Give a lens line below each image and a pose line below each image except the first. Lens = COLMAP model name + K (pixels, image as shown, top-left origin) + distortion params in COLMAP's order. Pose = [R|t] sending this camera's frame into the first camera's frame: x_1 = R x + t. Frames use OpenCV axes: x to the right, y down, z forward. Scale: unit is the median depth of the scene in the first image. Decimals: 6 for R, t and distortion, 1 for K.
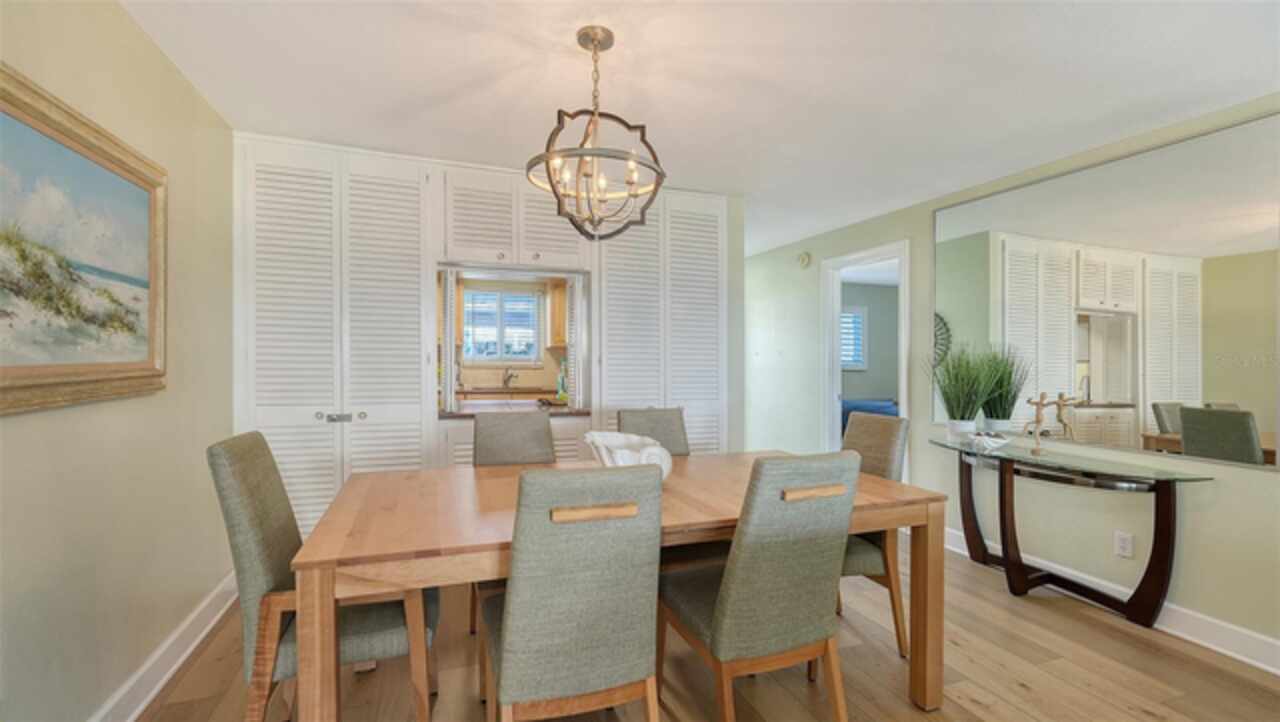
lens RADIAL K [[535.8, 0, 622.7], [0, 535.8, 365.9], [0, 0, 1]] dist [0.000085, -0.000029]
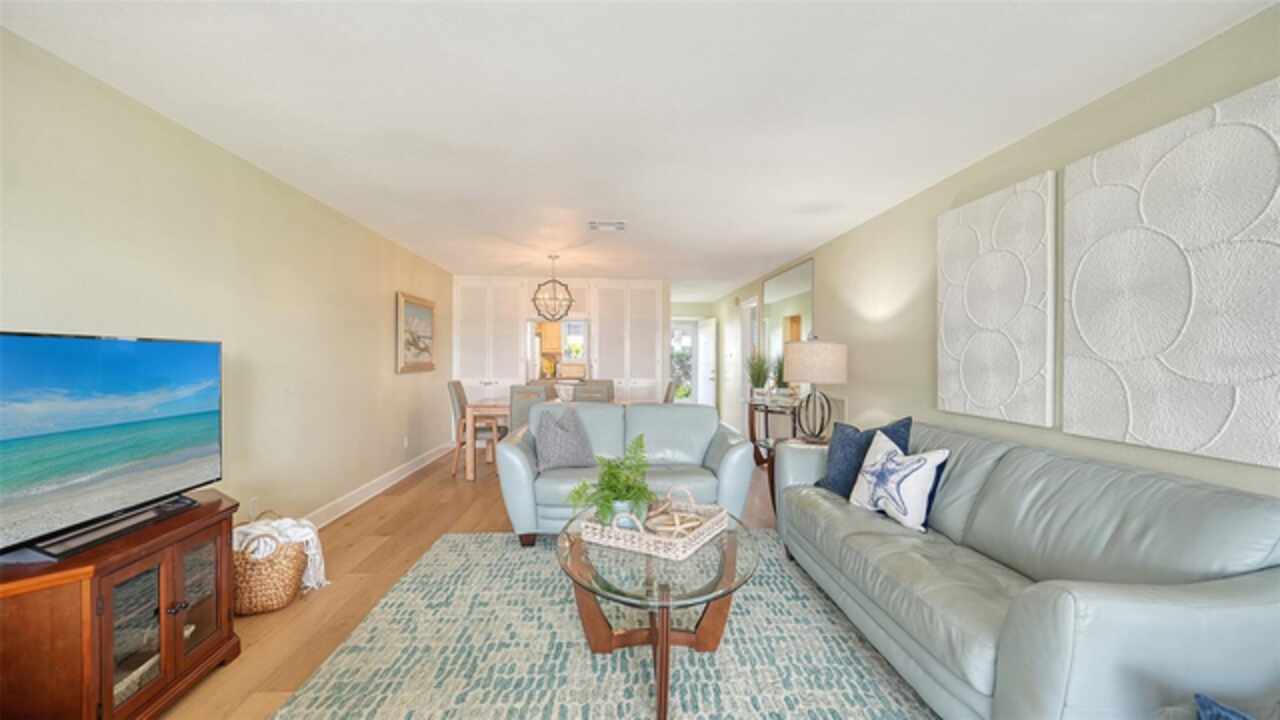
lens RADIAL K [[524.9, 0, 627.8], [0, 524.9, 359.5], [0, 0, 1]] dist [0.000257, -0.000094]
pose [[0.955268, -0.004956, -0.295700, 1.340223], [-0.000351, 0.999840, -0.017894, 0.042599], [0.295742, 0.017197, 0.955113, -1.889155]]
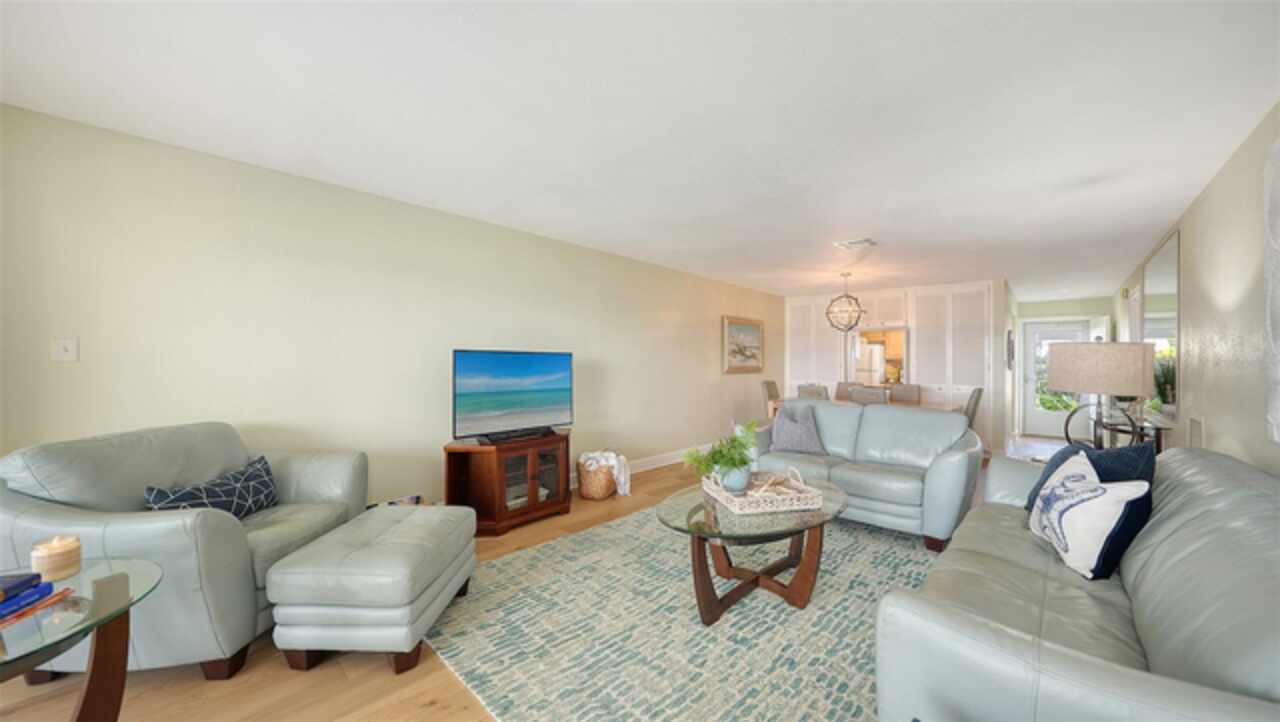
lens RADIAL K [[441.0, 0, 646.0], [0, 441.0, 362.2], [0, 0, 1]] dist [0.002445, -0.000057]
pose [[0.460483, -0.006604, -0.887644, 2.049907], [-0.019382, 0.999659, -0.017492, 0.050313], [0.887457, 0.025259, 0.460198, -1.608785]]
